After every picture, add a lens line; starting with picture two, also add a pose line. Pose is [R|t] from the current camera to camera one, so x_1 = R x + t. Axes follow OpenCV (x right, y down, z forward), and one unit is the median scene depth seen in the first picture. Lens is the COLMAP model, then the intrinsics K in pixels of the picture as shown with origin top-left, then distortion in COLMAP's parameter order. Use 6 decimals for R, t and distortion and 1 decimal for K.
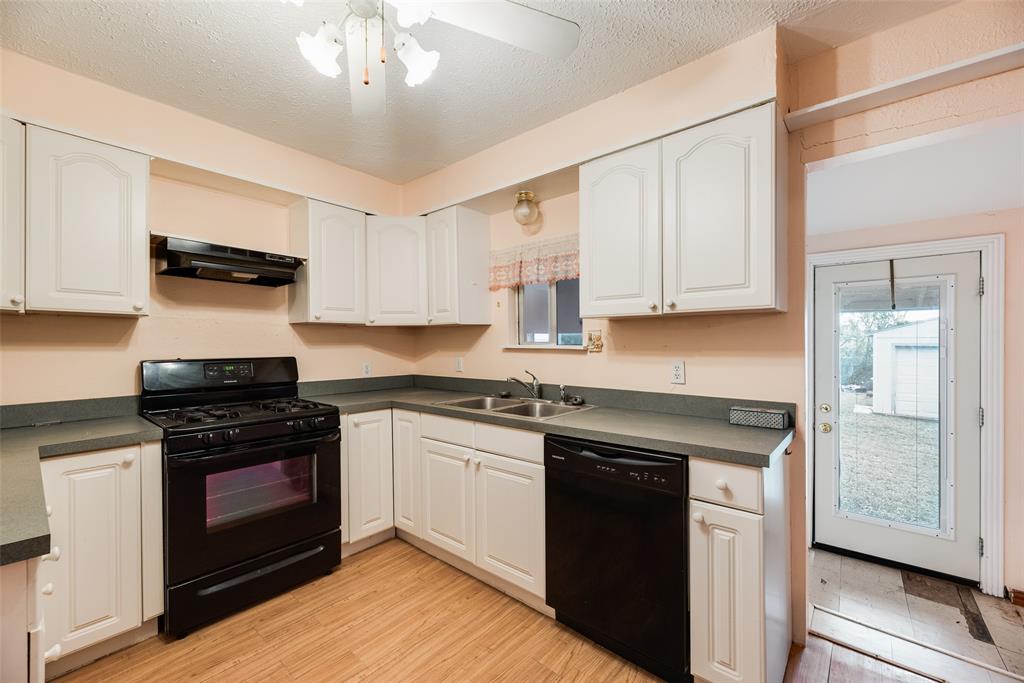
lens RADIAL K [[416.4, 0, 515.3], [0, 416.4, 347.2], [0, 0, 1]] dist [-0.000044, -0.000118]
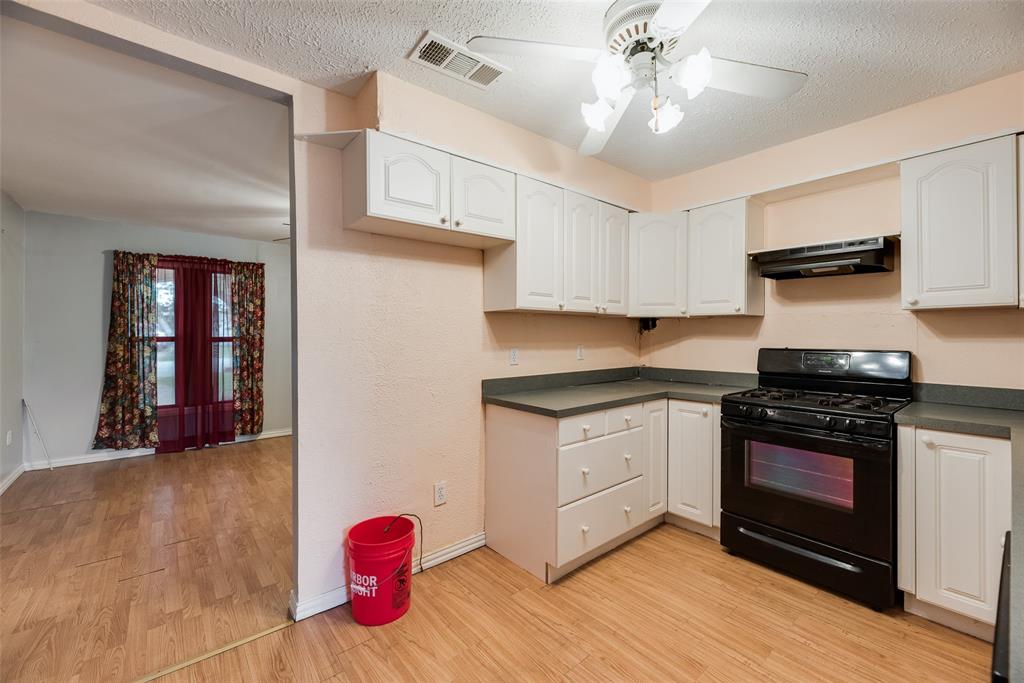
lens RADIAL K [[415.6, 0, 512.0], [0, 415.6, 341.5], [0, 0, 1]] dist [0.000147, 0.000021]
pose [[-0.175388, 0.017591, -0.984342, 0.556110], [-0.011265, 0.999739, 0.019873, -0.006143], [0.984435, 0.014574, -0.175144, 0.466420]]
